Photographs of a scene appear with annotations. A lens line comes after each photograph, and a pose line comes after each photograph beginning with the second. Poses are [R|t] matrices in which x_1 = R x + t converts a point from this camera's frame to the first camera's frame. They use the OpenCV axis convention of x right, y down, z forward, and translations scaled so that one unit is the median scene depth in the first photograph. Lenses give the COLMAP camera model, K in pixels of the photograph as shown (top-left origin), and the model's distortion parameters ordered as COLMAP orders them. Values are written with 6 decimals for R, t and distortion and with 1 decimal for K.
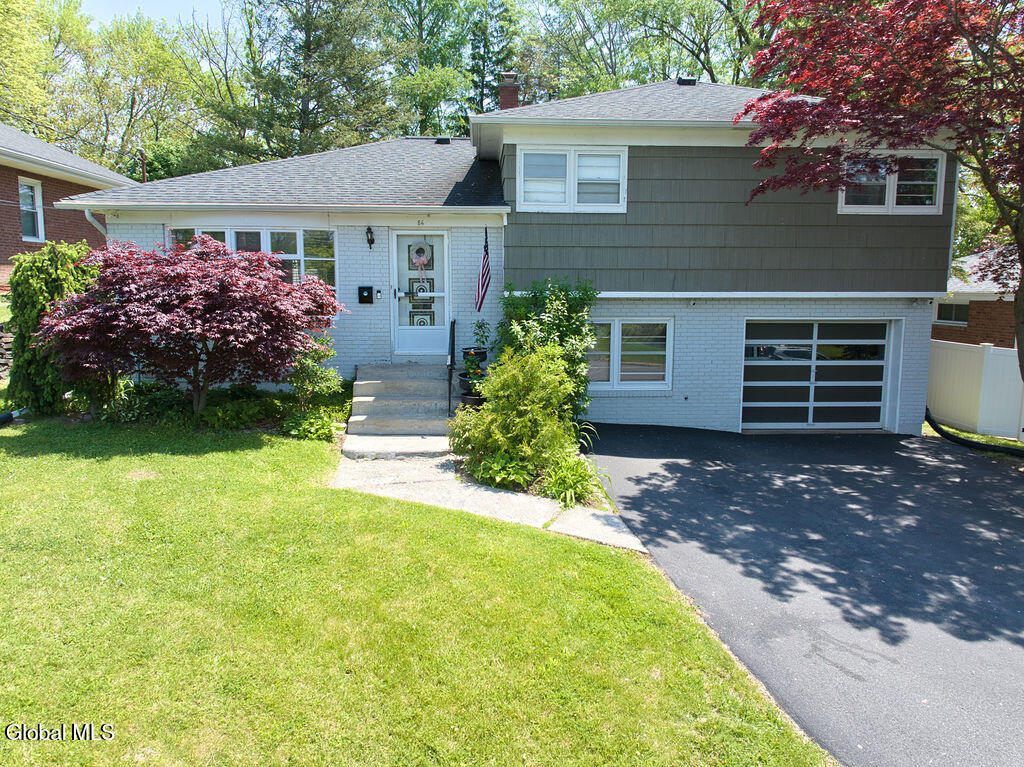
lens RADIAL K [[700.1, 0, 511.1], [0, 700.1, 371.2], [0, 0, 1]] dist [-0.000619, -0.001703]
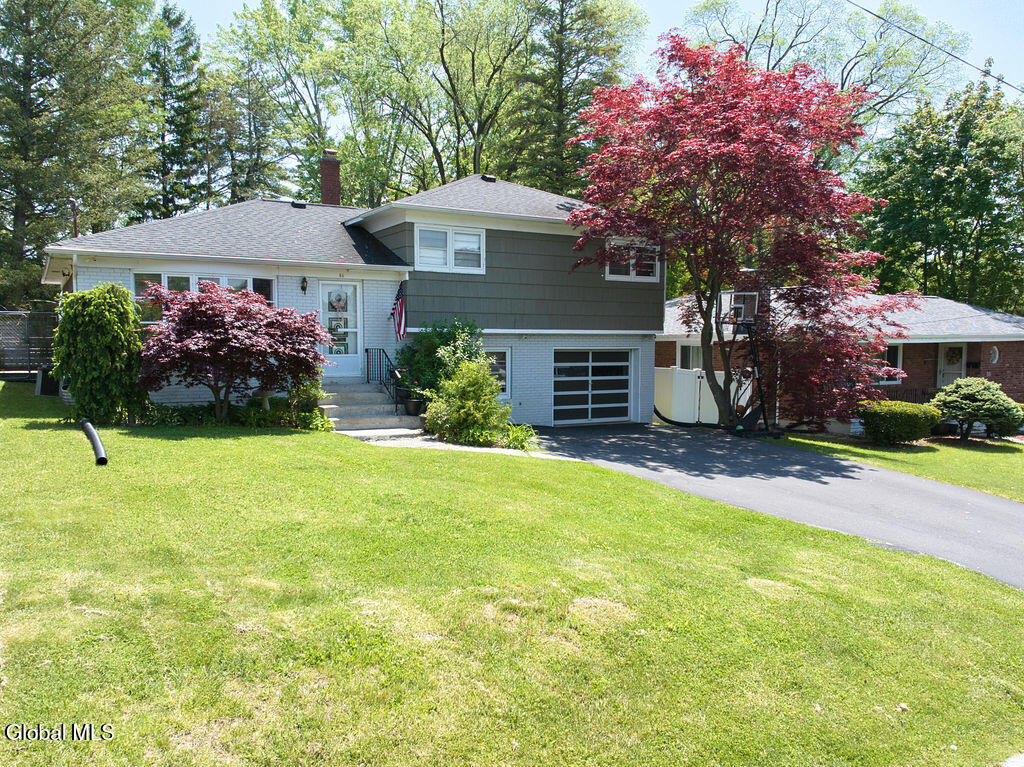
lens RADIAL K [[719.9, 0, 509.5], [0, 719.9, 386.1], [0, 0, 1]] dist [-0.007065, 0.000337]
pose [[0.899561, -0.028697, 0.435851, -0.428653], [0.051355, 0.997867, -0.040291, 0.063773], [-0.433766, 0.058628, 0.899116, -0.330054]]
